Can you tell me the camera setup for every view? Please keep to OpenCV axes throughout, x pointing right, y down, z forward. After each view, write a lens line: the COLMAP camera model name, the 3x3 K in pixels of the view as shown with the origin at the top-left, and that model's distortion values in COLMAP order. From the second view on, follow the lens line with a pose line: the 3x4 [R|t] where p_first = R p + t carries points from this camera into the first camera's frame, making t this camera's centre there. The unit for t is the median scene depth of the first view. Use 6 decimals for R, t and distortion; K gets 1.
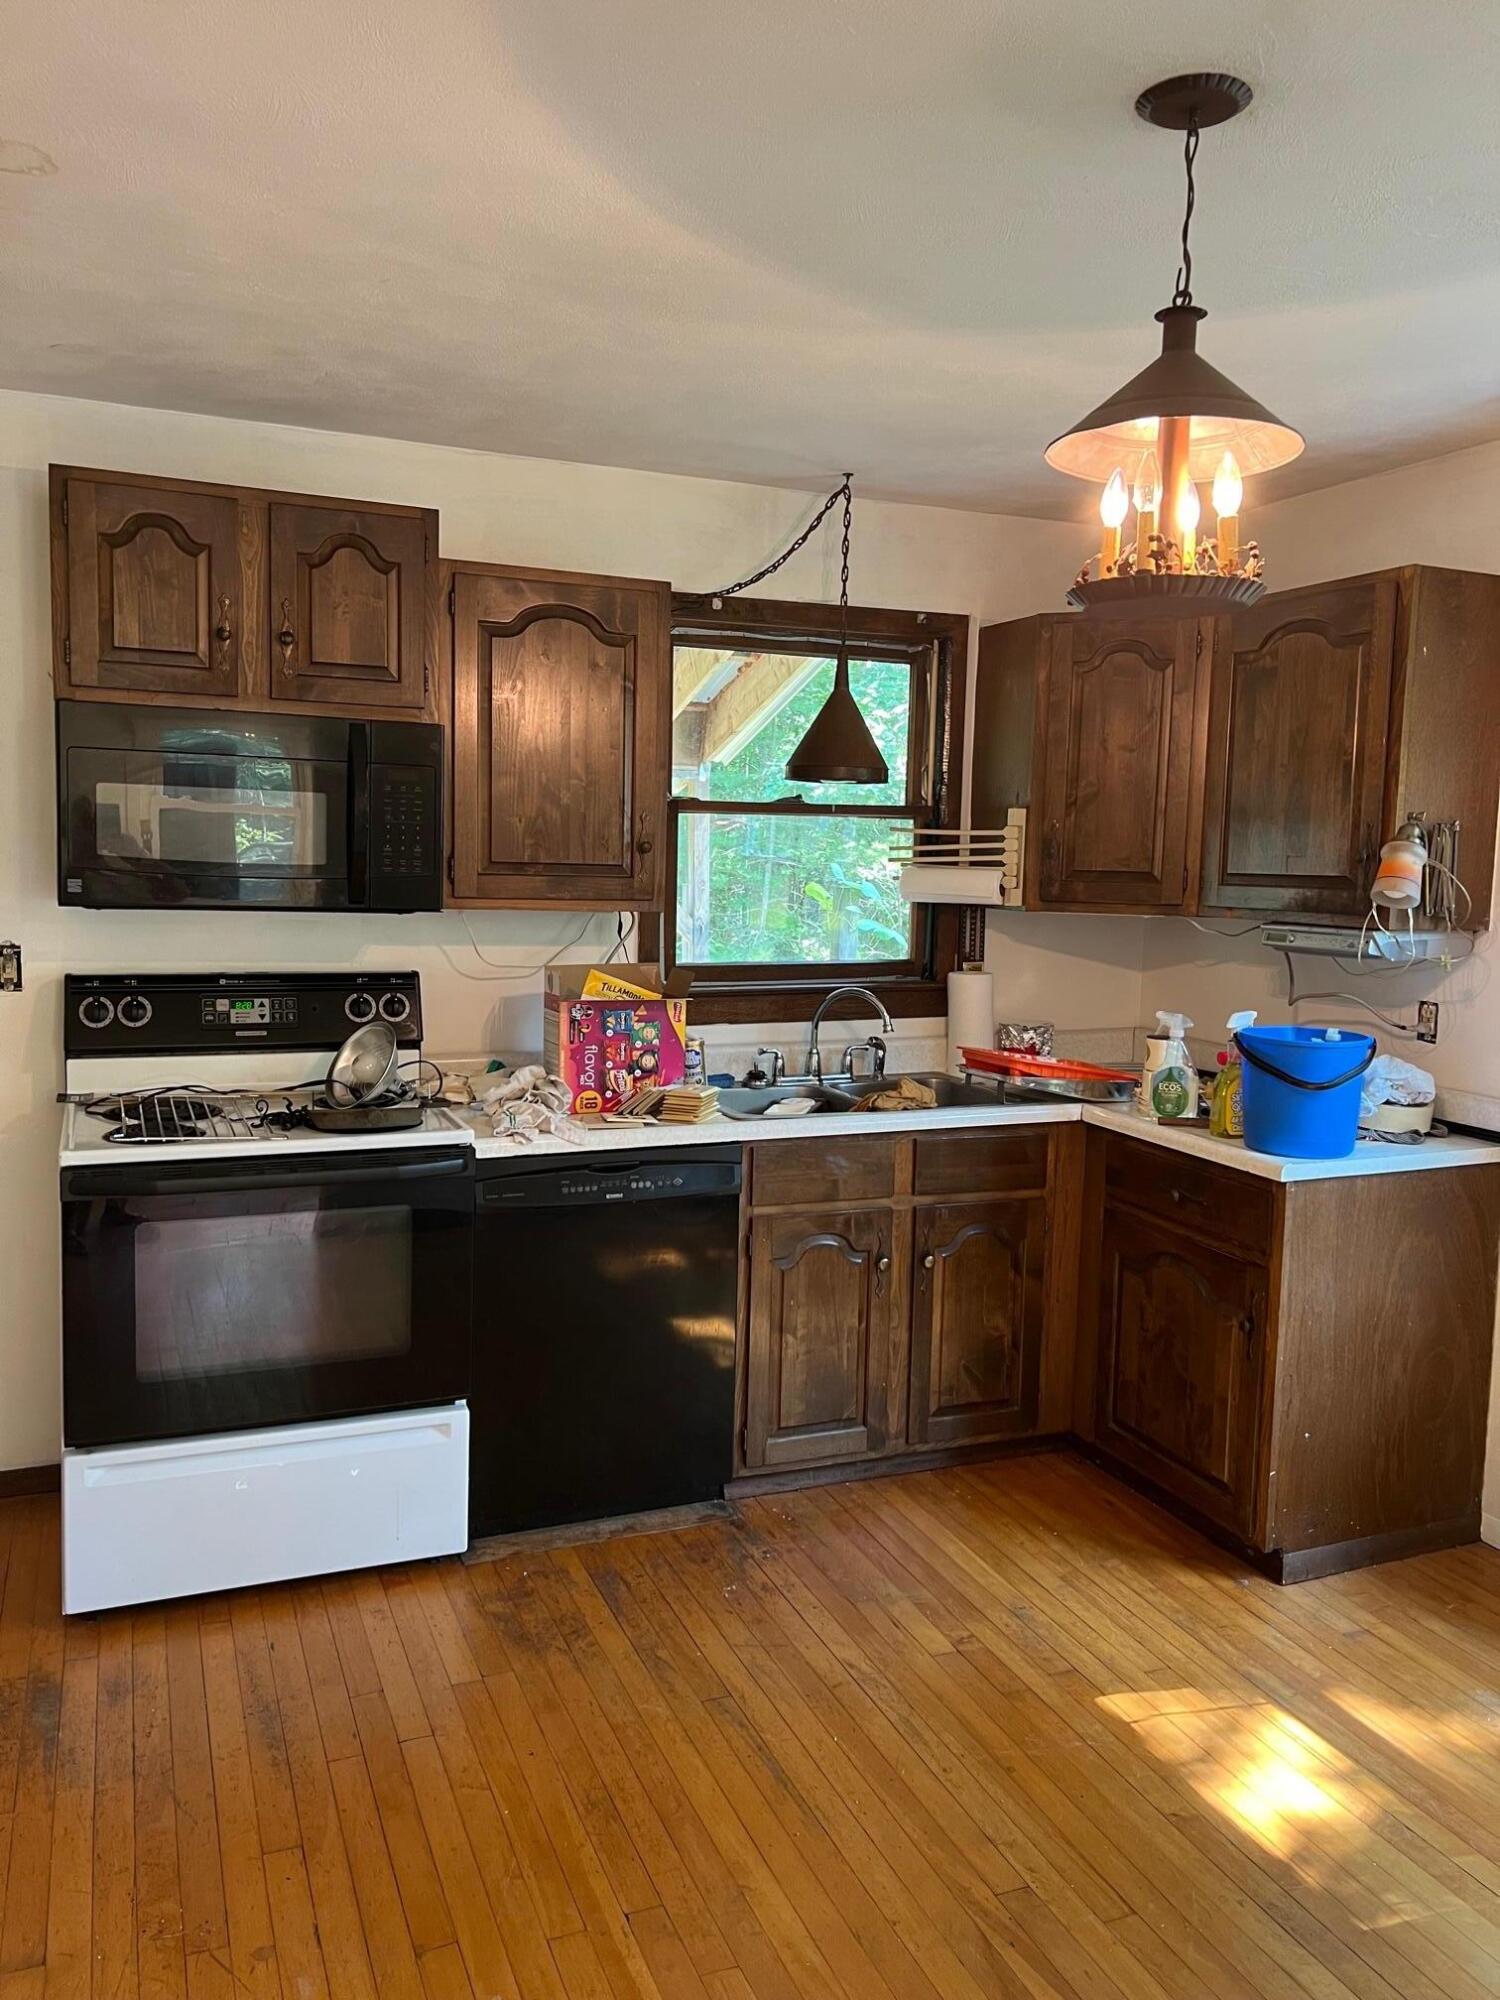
lens RADIAL K [[1480.3, 0, 750.0], [0, 1480.3, 1000.0], [0, 0, 1]] dist [0.082590, -0.097330]
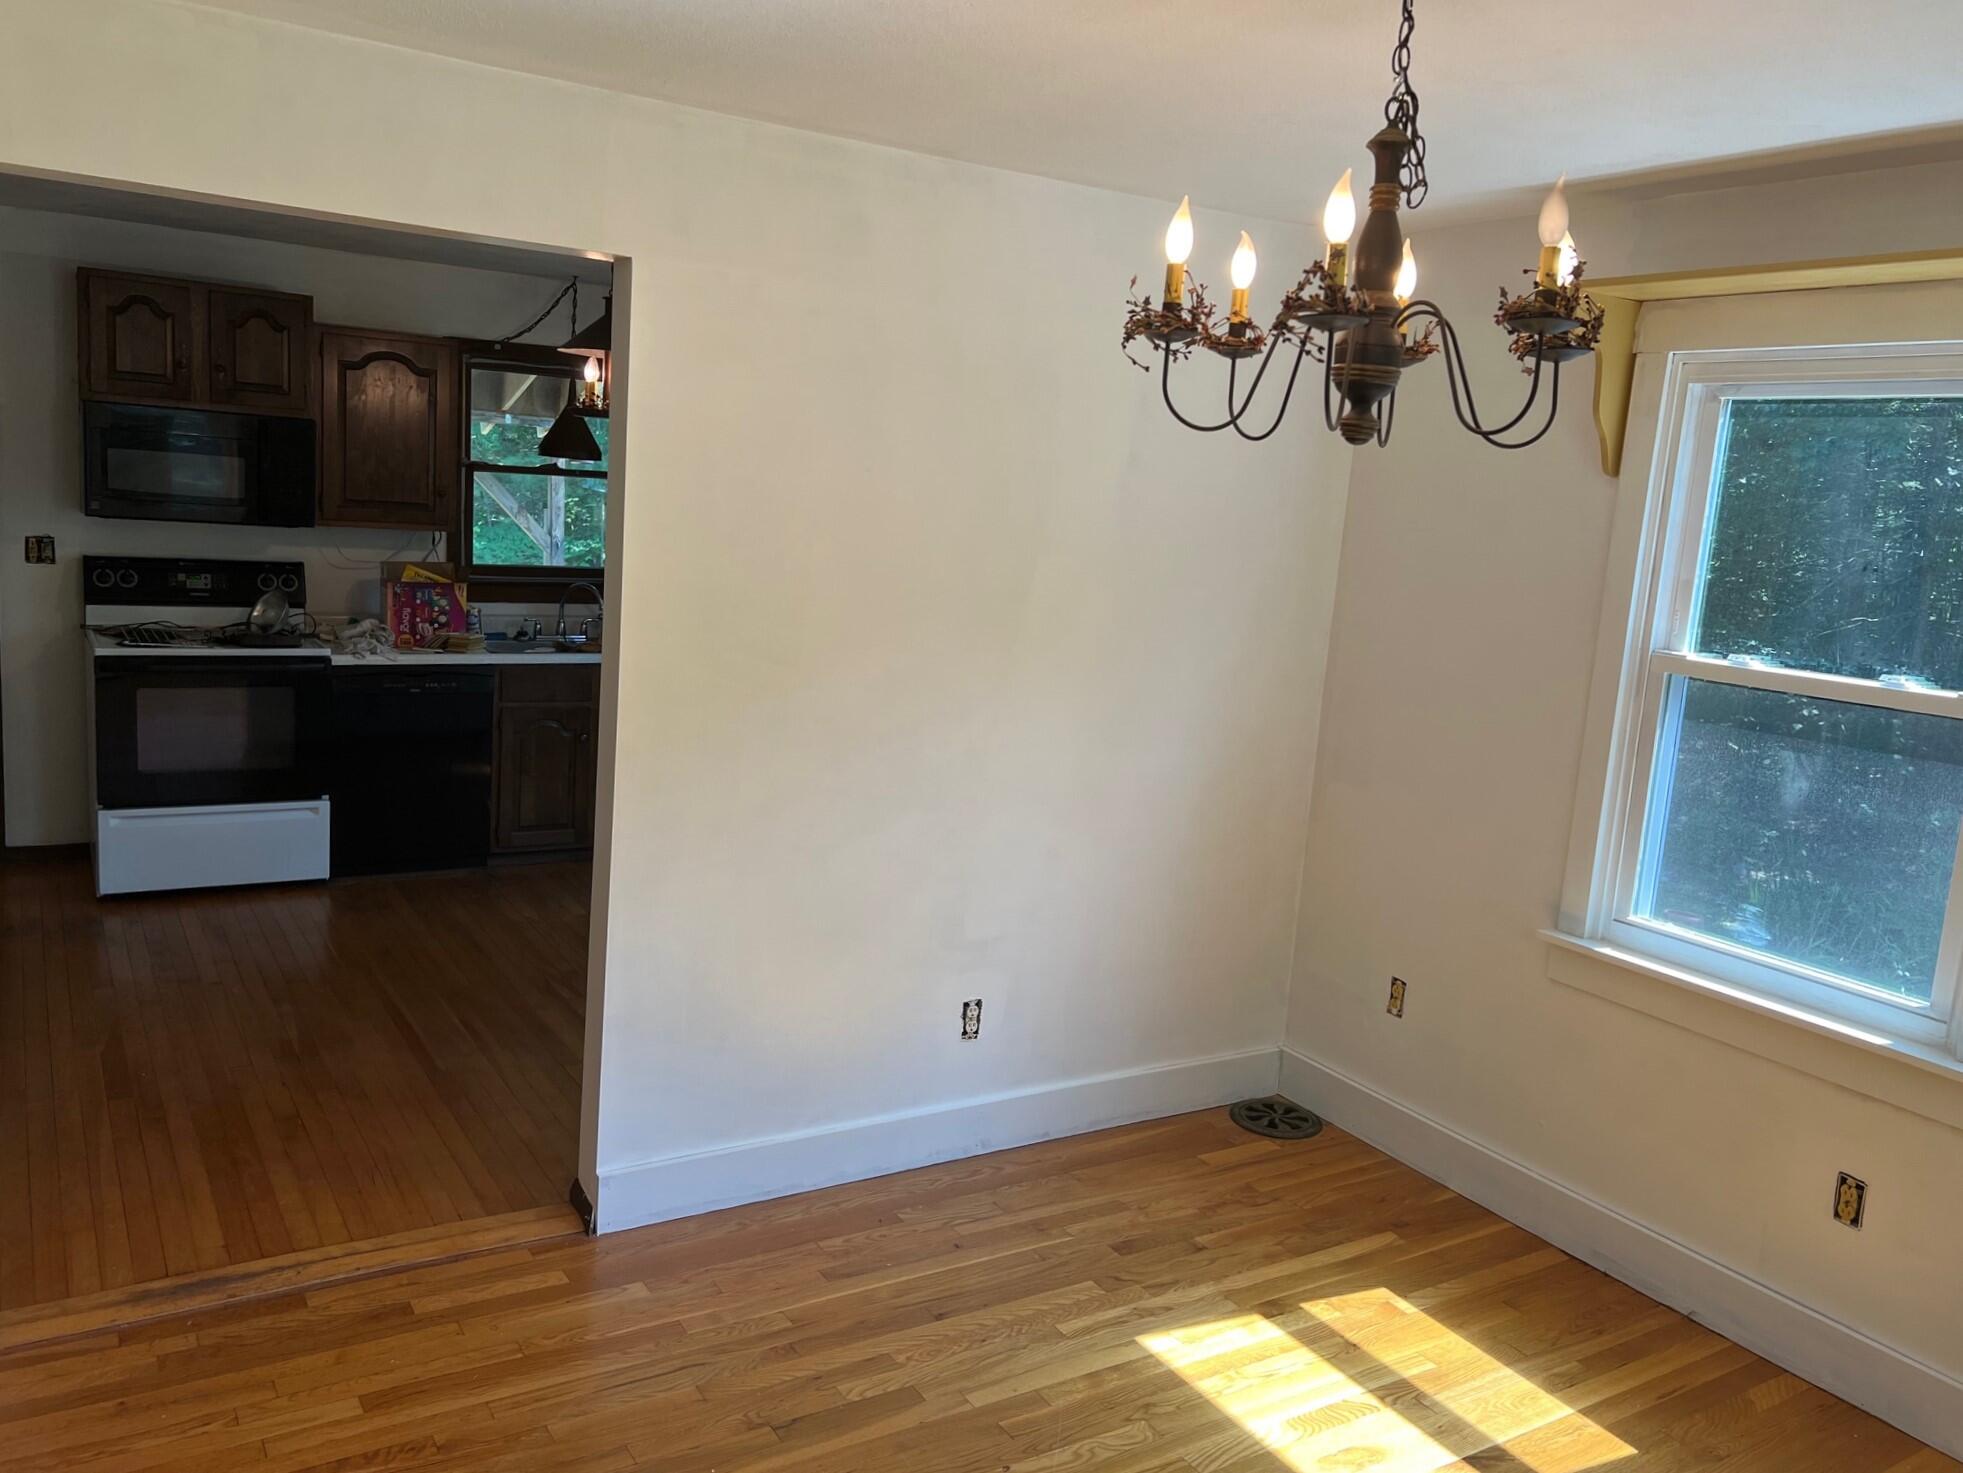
lens RADIAL K [[1524.5, 0, 981.5], [0, 1524.5, 736.5], [0, 0, 1]] dist [-0.006371, 0.050816]
pose [[0.986203, 0.017049, 0.164660, 0.272320], [-0.028638, 0.997256, 0.068264, 0.040298], [-0.163045, -0.072037, 0.983985, -0.905494]]
